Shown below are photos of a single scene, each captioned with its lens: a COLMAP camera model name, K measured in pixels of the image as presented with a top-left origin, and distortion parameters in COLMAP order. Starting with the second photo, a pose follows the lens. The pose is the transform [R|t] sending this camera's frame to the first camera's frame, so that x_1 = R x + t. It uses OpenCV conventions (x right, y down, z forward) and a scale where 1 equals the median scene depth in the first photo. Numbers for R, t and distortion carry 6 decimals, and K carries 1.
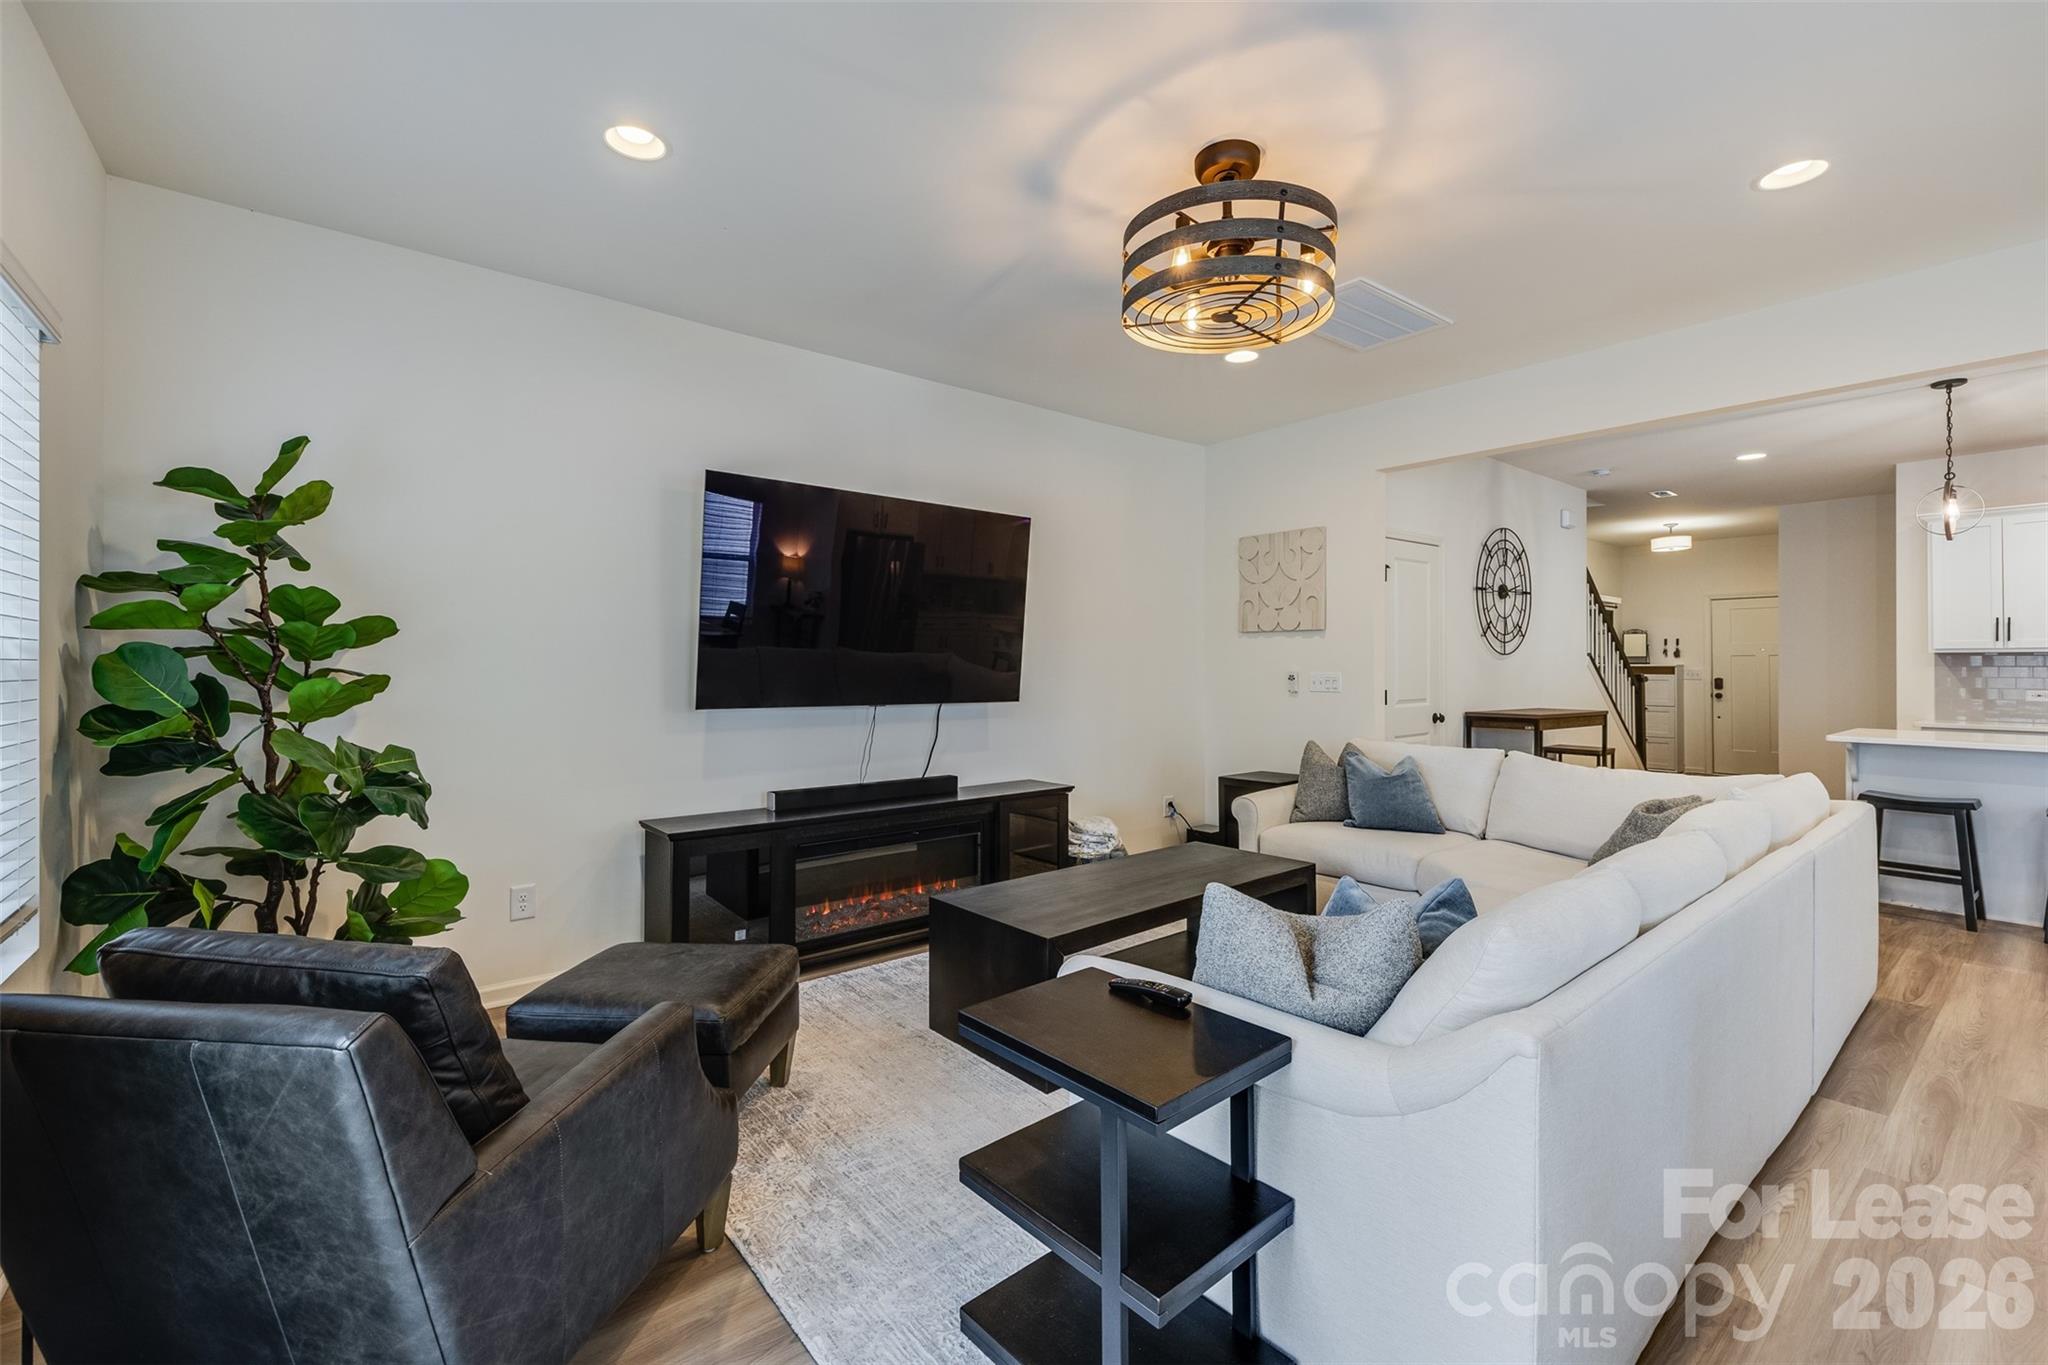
lens RADIAL K [[869.8, 0, 1022.0], [0, 869.8, 655.6], [0, 0, 1]] dist [0.000286, 0.000408]
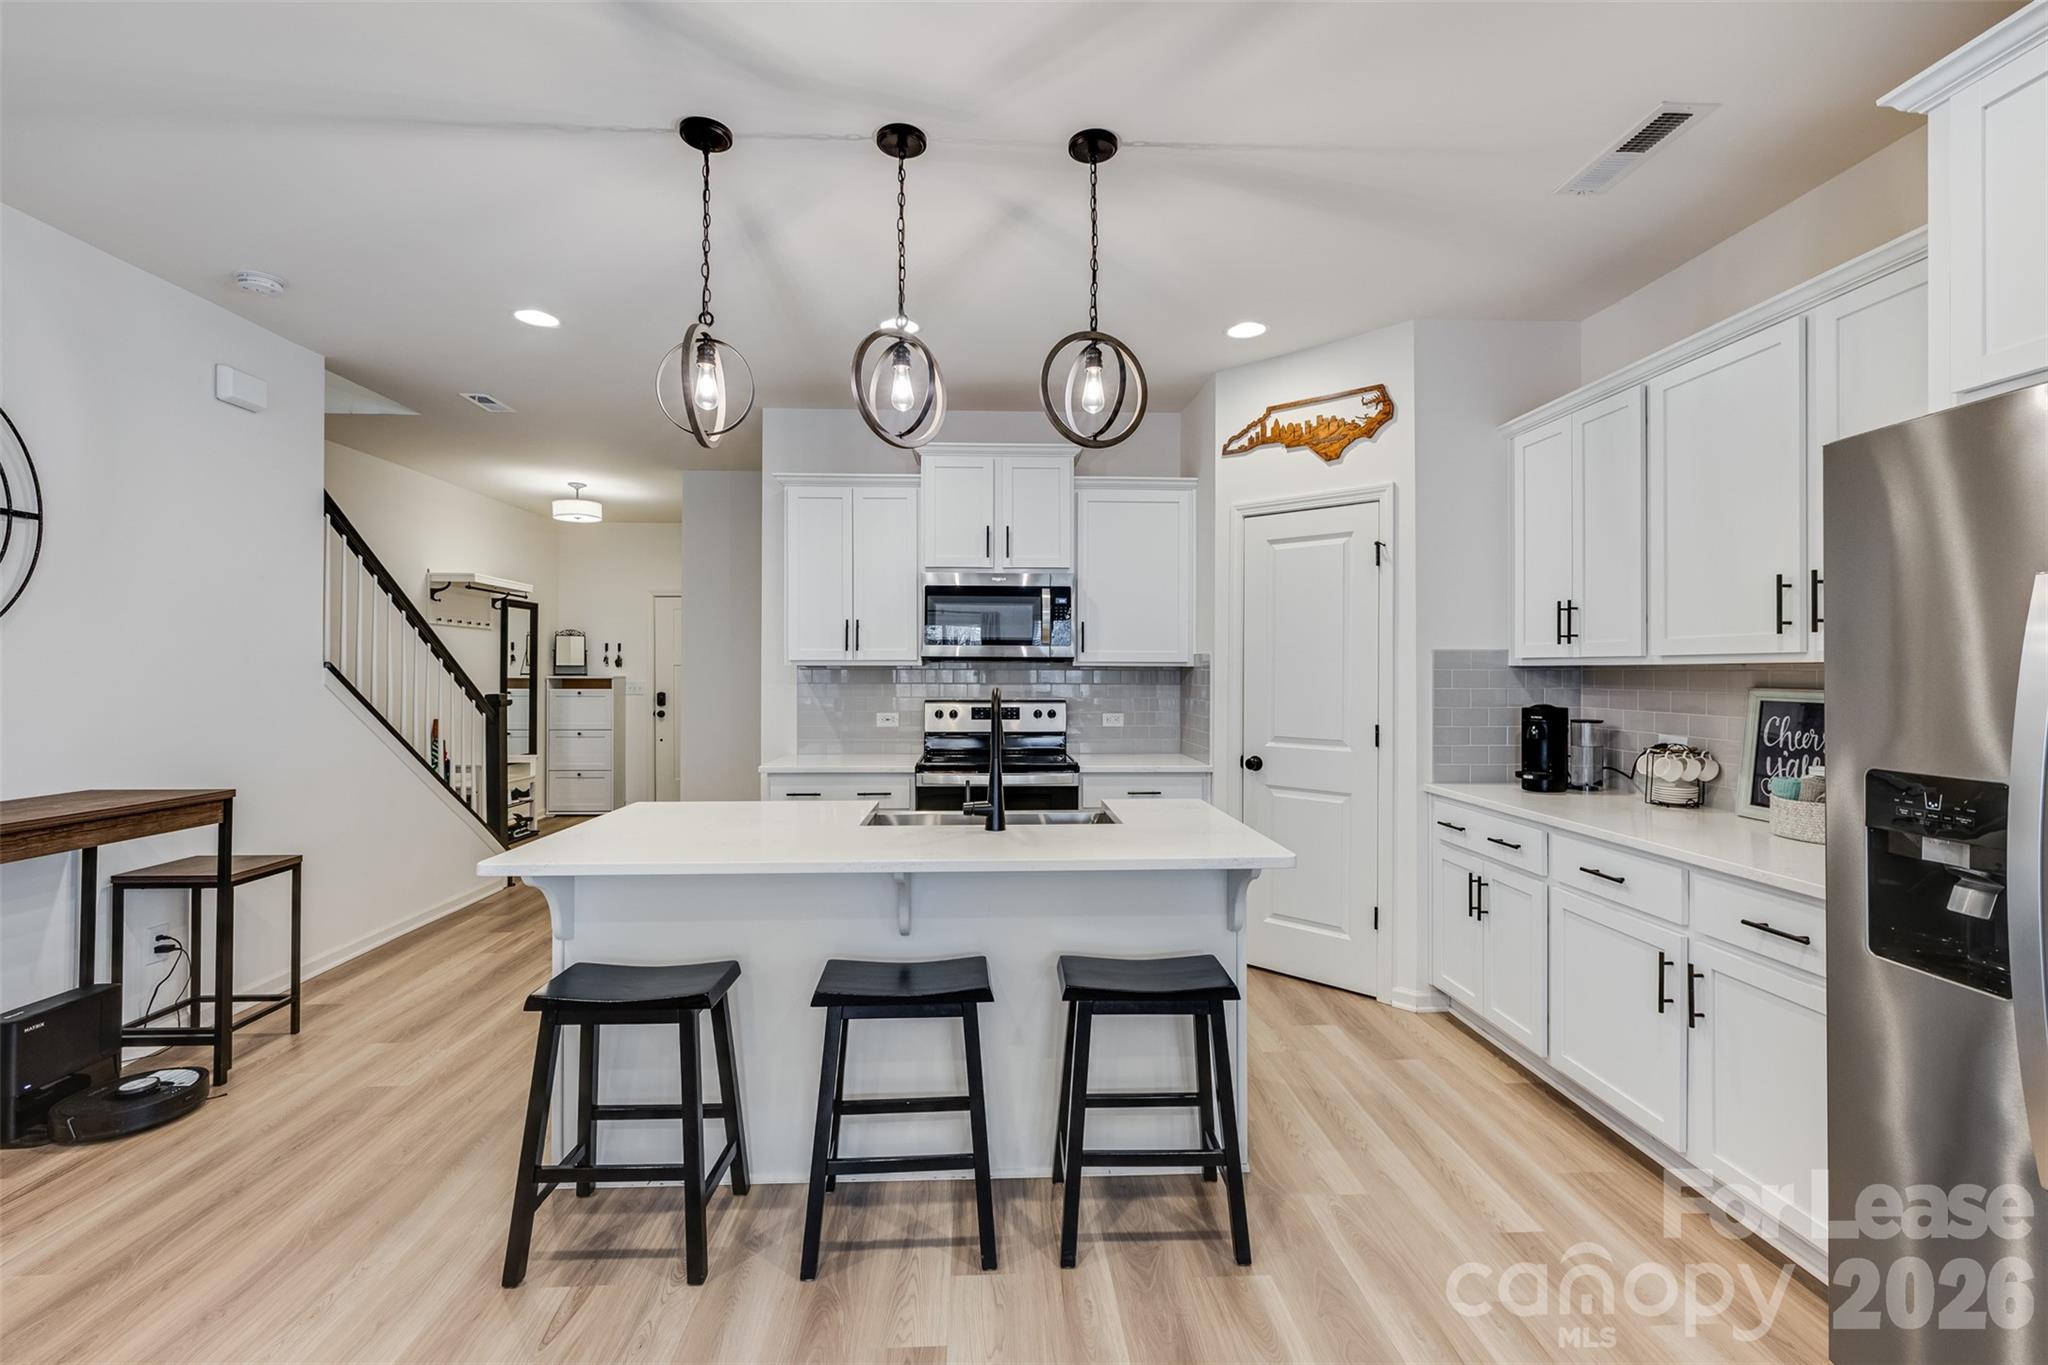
lens RADIAL K [[867.0, 0, 1022.9], [0, 867.0, 665.6], [0, 0, 1]] dist [0.000218, 0.000318]
pose [[0.586062, 0.003248, 0.810260, 0.661090], [-0.008046, 0.999966, 0.001811, -0.006997], [-0.810226, -0.007581, 0.586068, 0.479035]]
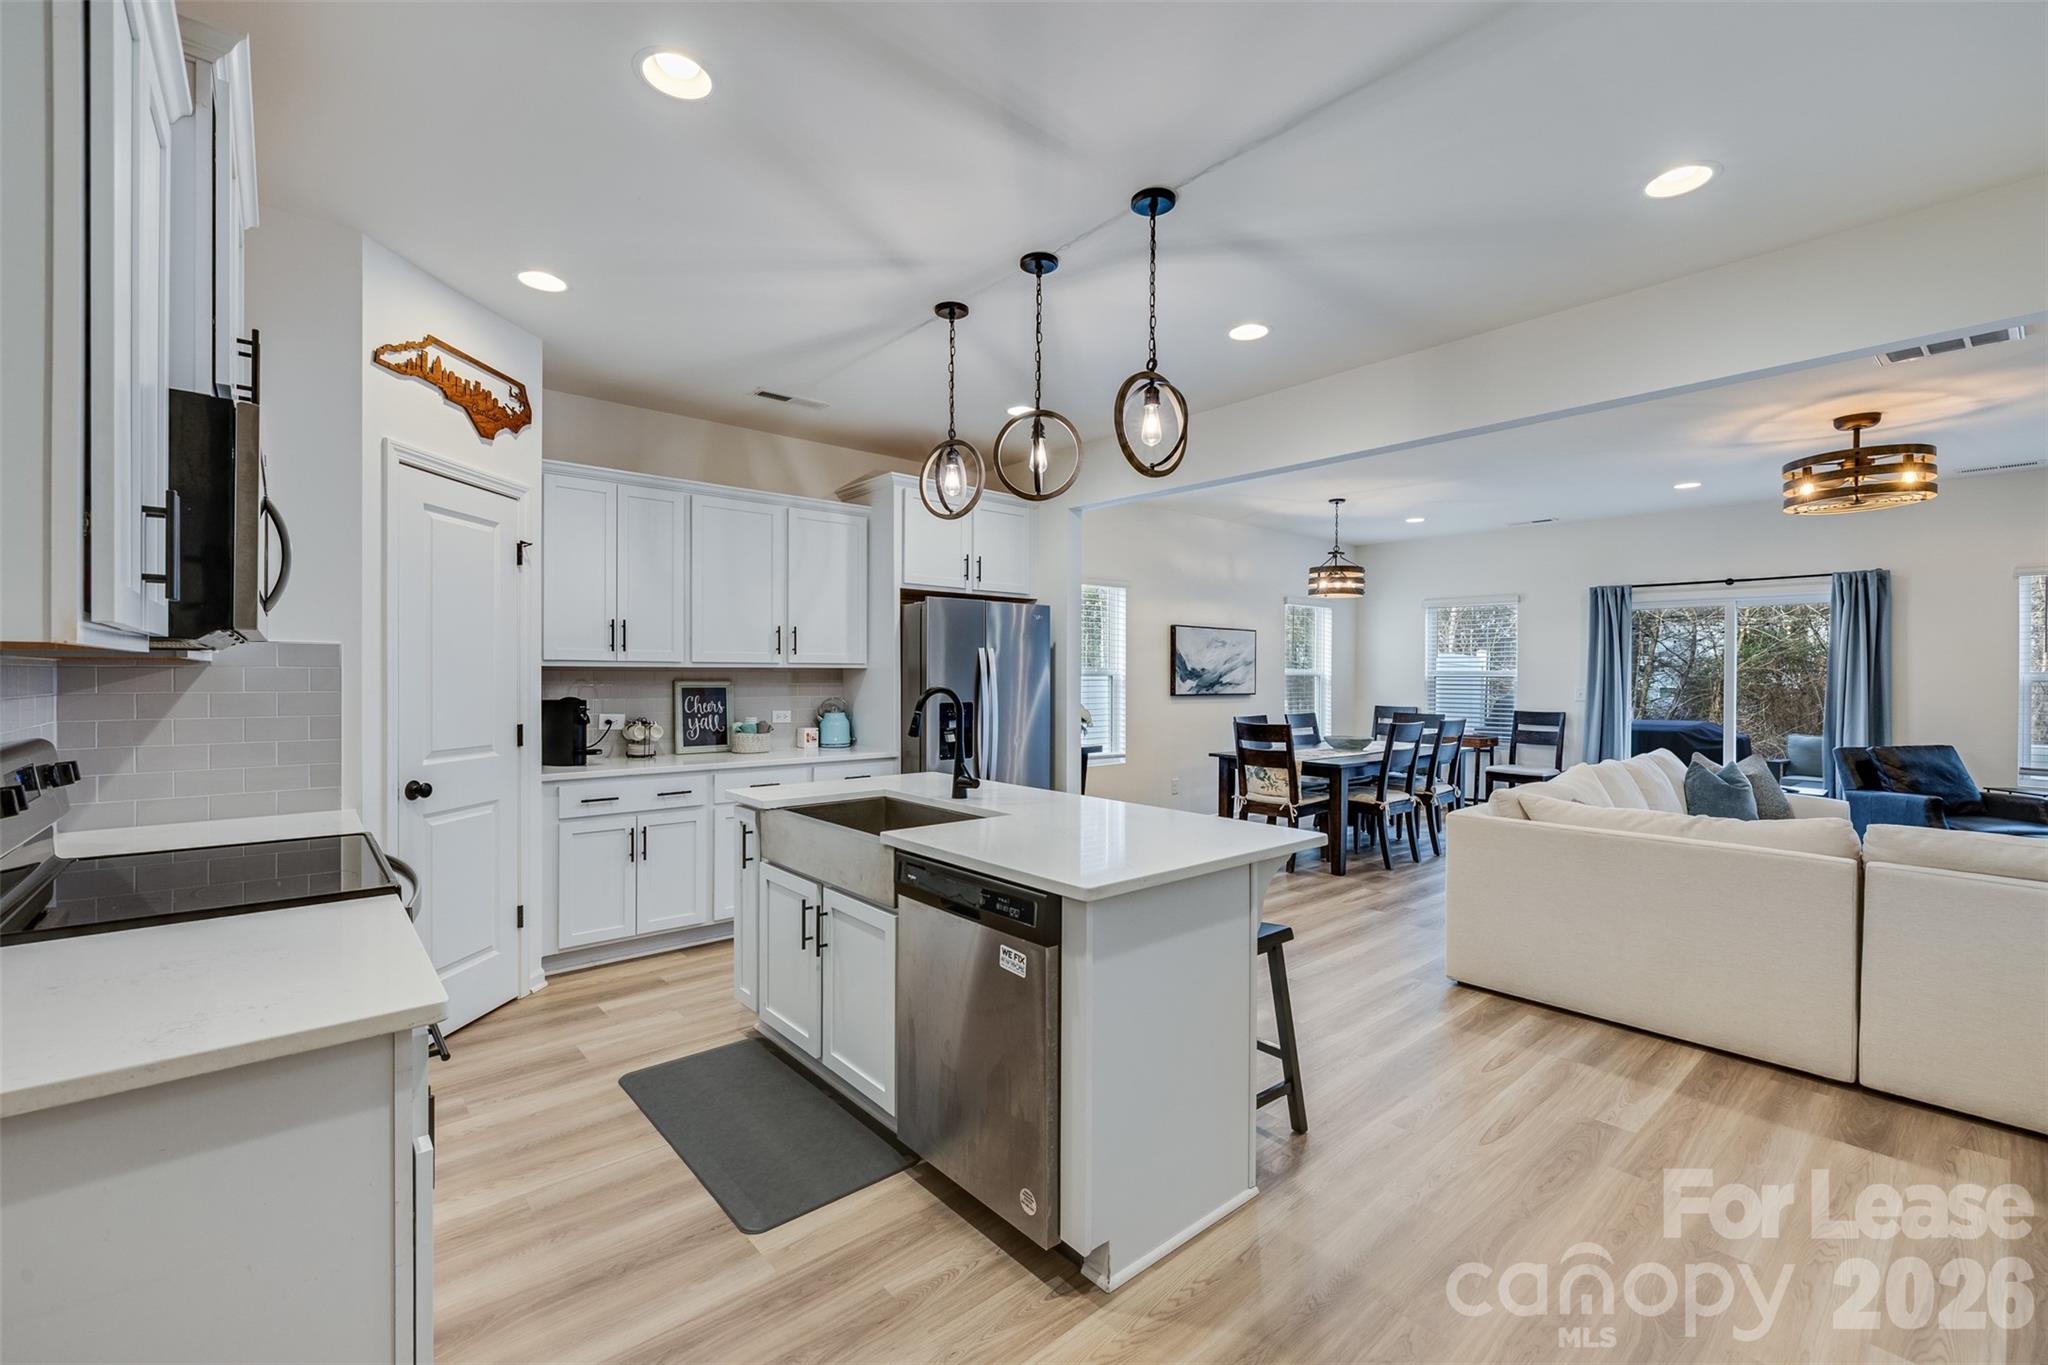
lens RADIAL K [[862.9, 0, 1020.7], [0, 862.9, 678.2], [0, 0, 1]] dist [0.000600, 0.000005]
pose [[-0.999486, -0.006970, -0.031288, 1.006082], [-0.006820, 0.999965, -0.004906, 0.003142], [0.031321, -0.004690, -0.999498, 1.346552]]
